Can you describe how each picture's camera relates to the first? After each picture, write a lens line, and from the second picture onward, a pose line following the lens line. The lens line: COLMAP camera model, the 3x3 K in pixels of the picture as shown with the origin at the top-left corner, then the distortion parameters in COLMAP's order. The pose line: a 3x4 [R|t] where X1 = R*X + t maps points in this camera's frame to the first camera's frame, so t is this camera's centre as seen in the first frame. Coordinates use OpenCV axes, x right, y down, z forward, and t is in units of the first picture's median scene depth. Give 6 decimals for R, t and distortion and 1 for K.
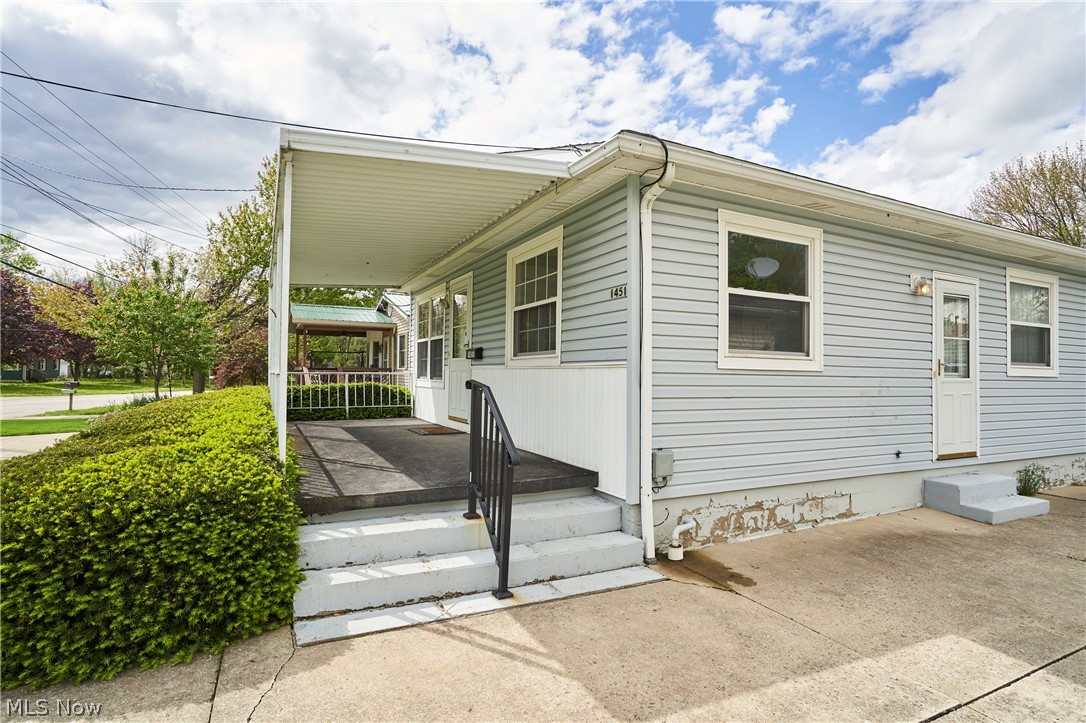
lens RADIAL K [[561.9, 0, 538.6], [0, 561.9, 364.5], [0, 0, 1]] dist [-0.012549, 0.000317]
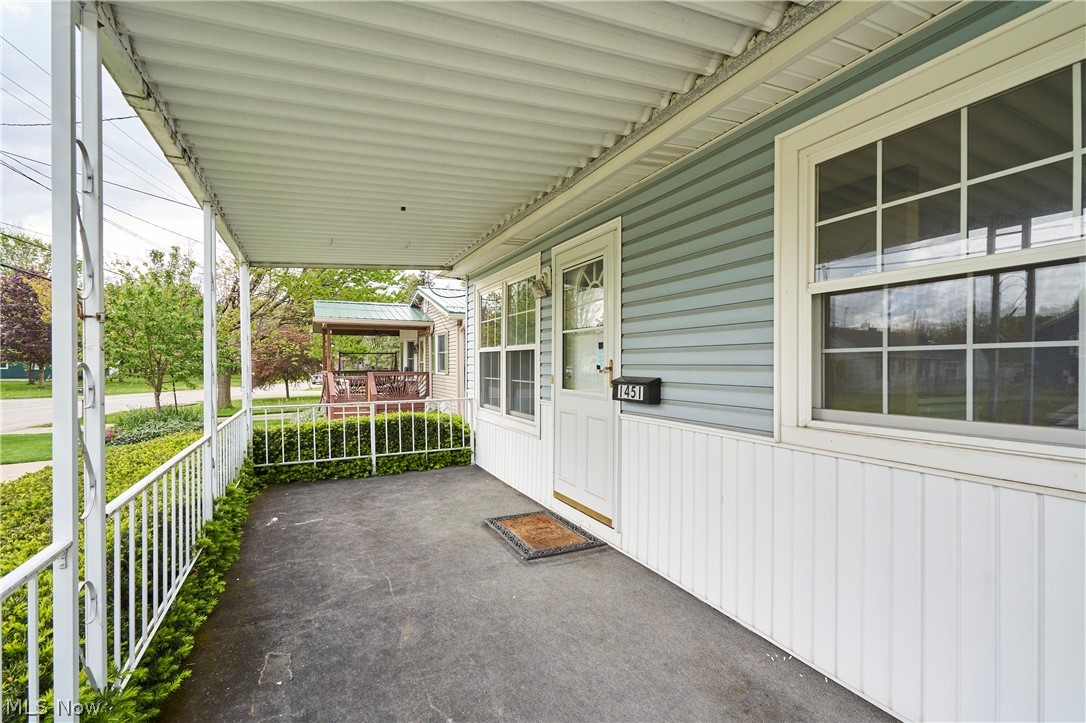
lens RADIAL K [[502.8, 0, 547.7], [0, 502.8, 364.6], [0, 0, 1]] dist [0.001785, -0.000992]
pose [[0.999901, -0.009584, -0.010290, -0.132792], [0.009777, 0.999773, 0.018922, -0.035471], [0.010106, -0.019021, 0.999768, 0.421309]]
